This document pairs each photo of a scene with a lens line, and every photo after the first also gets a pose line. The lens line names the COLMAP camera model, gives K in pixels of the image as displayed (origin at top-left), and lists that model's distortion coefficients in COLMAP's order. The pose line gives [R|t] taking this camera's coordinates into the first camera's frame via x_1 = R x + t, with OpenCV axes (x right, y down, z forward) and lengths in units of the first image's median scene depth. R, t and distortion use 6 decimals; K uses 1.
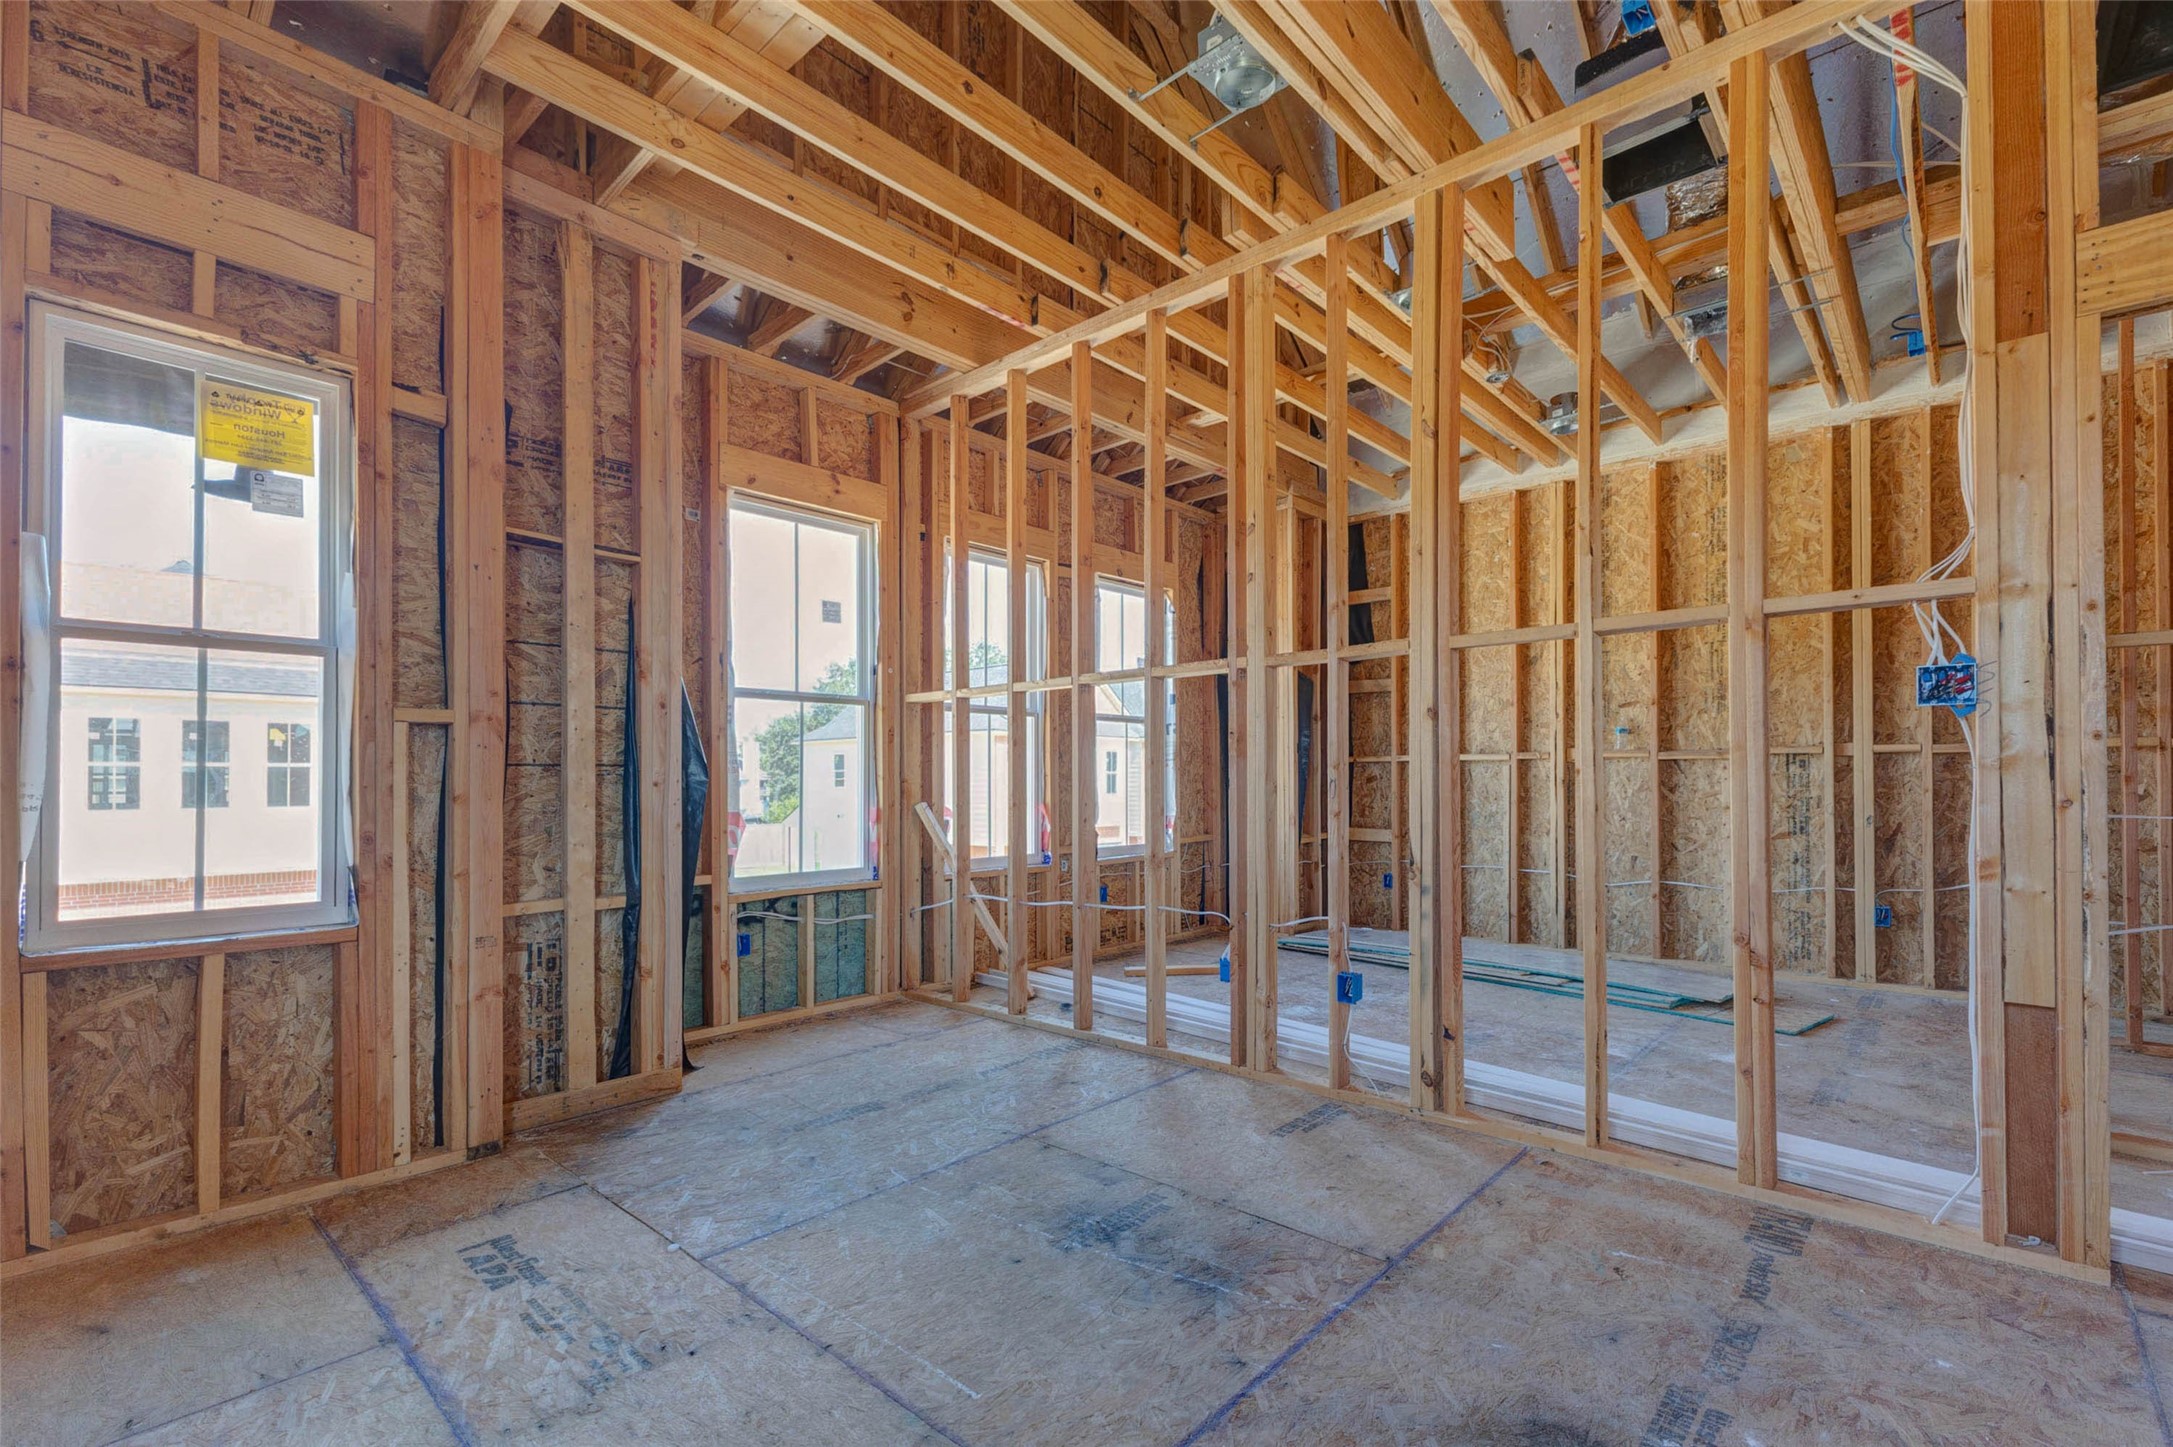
lens RADIAL K [[944.4, 0, 1106.5], [0, 944.4, 766.8], [0, 0, 1]] dist [-0.002011, 0.000513]
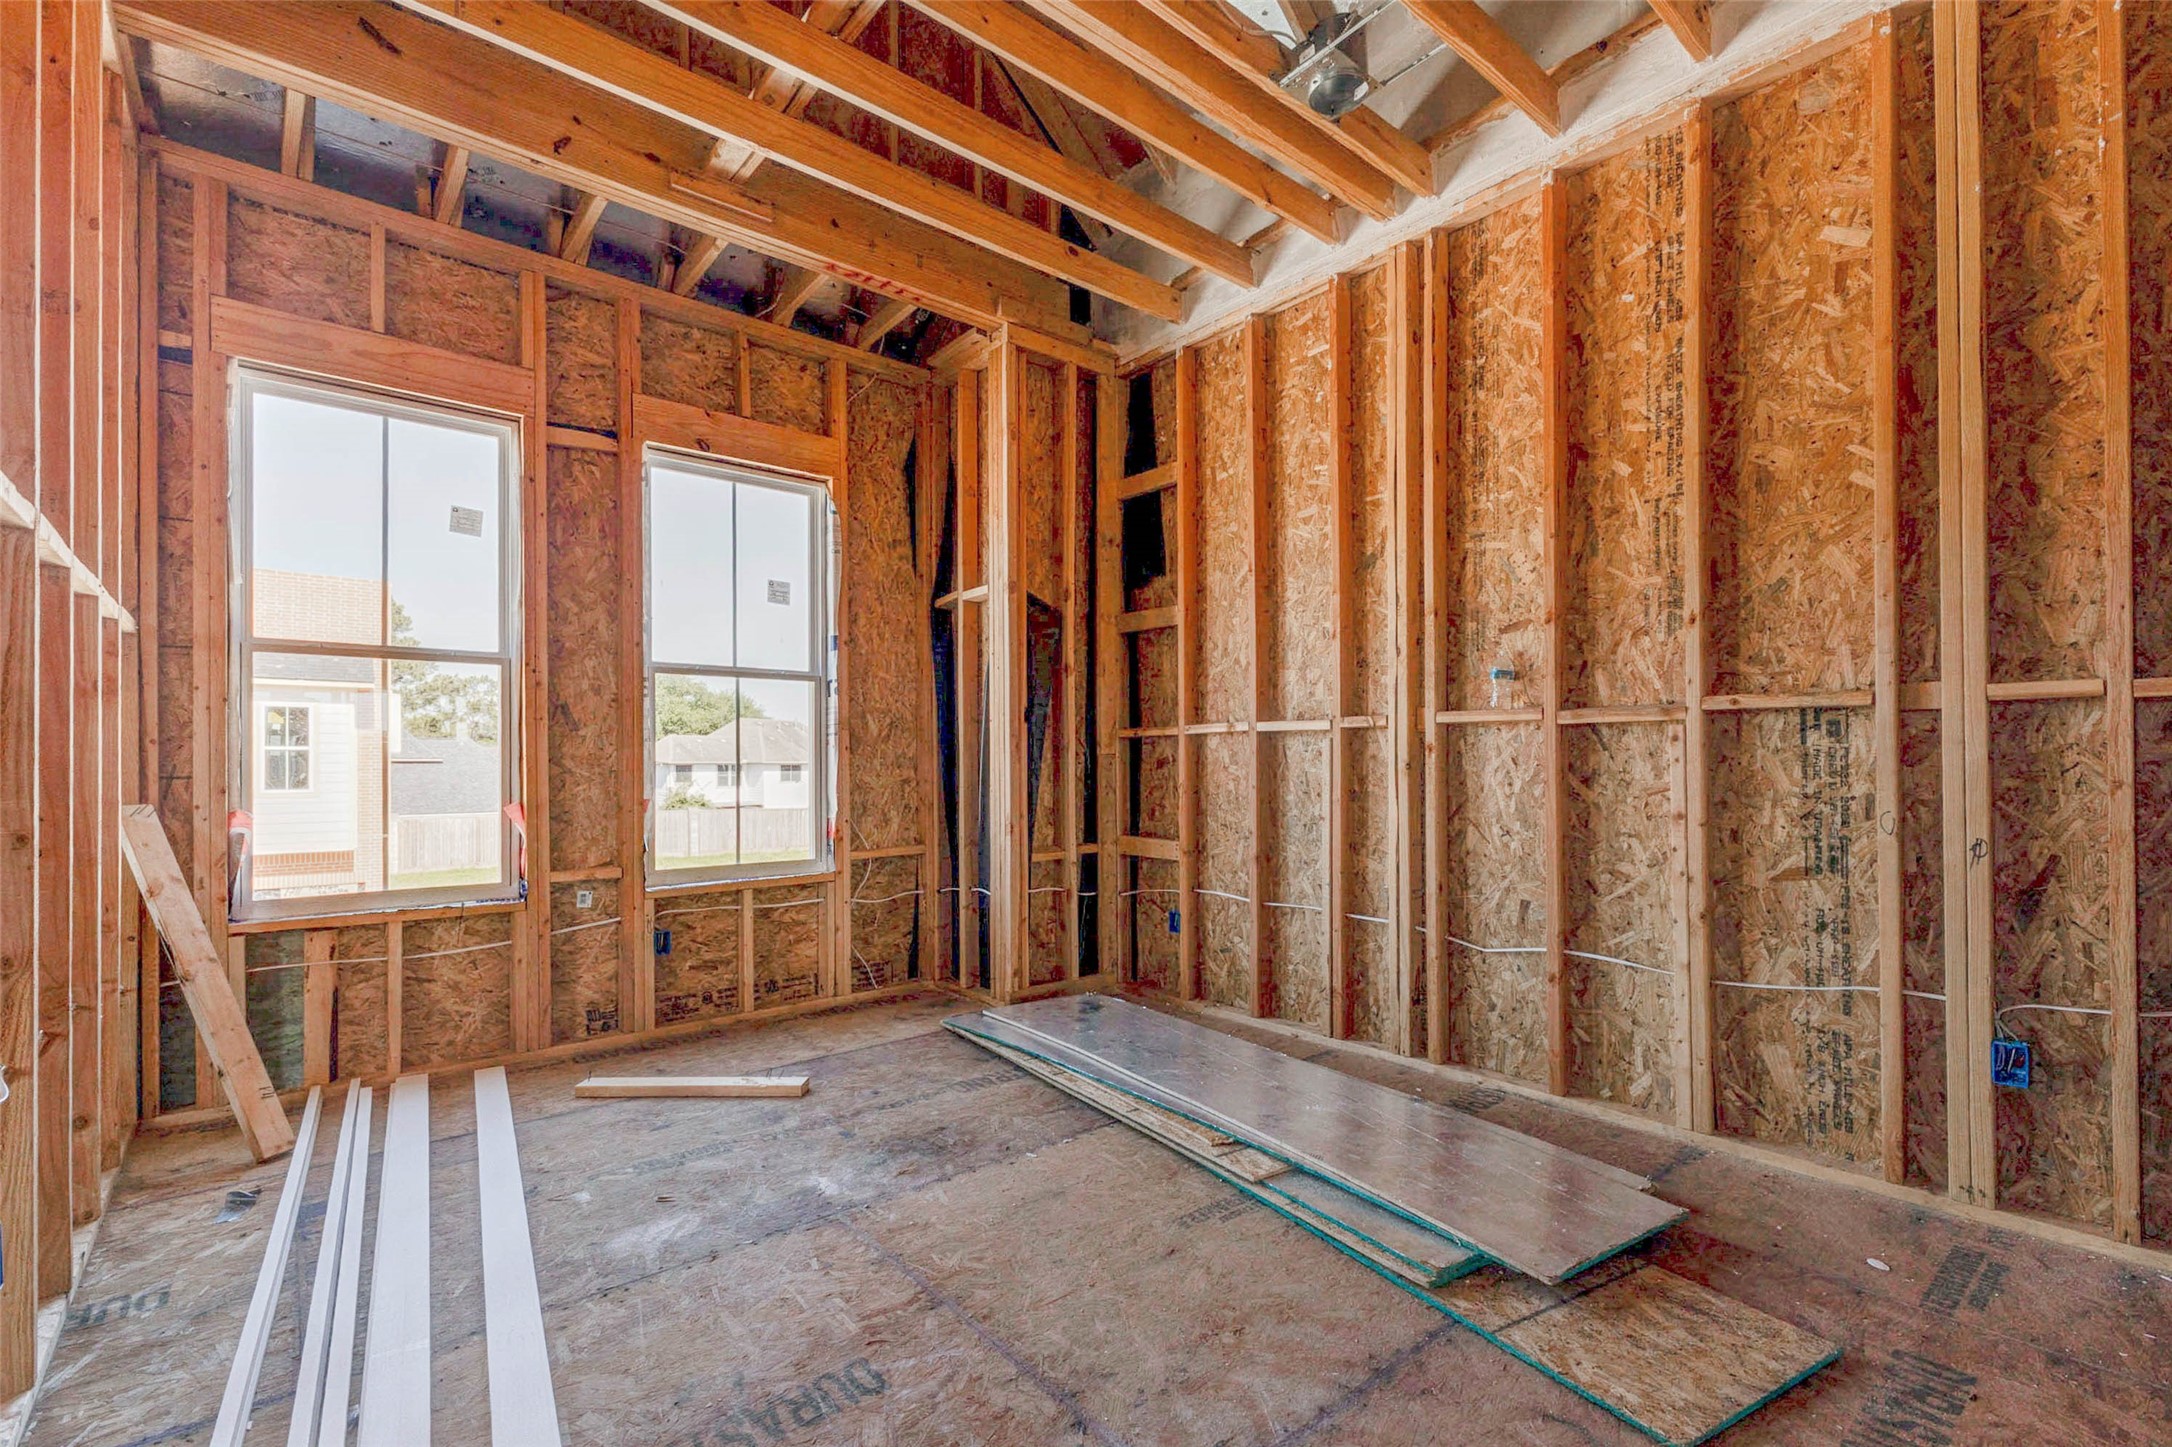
lens RADIAL K [[936.2, 0, 1088.7], [0, 936.2, 751.5], [0, 0, 1]] dist [0.003636, -0.001893]
pose [[0.989616, -0.004207, -0.143677, 0.403673], [0.004573, 0.999987, 0.002221, 0.005361], [0.143666, -0.002855, 0.989622, 0.440512]]
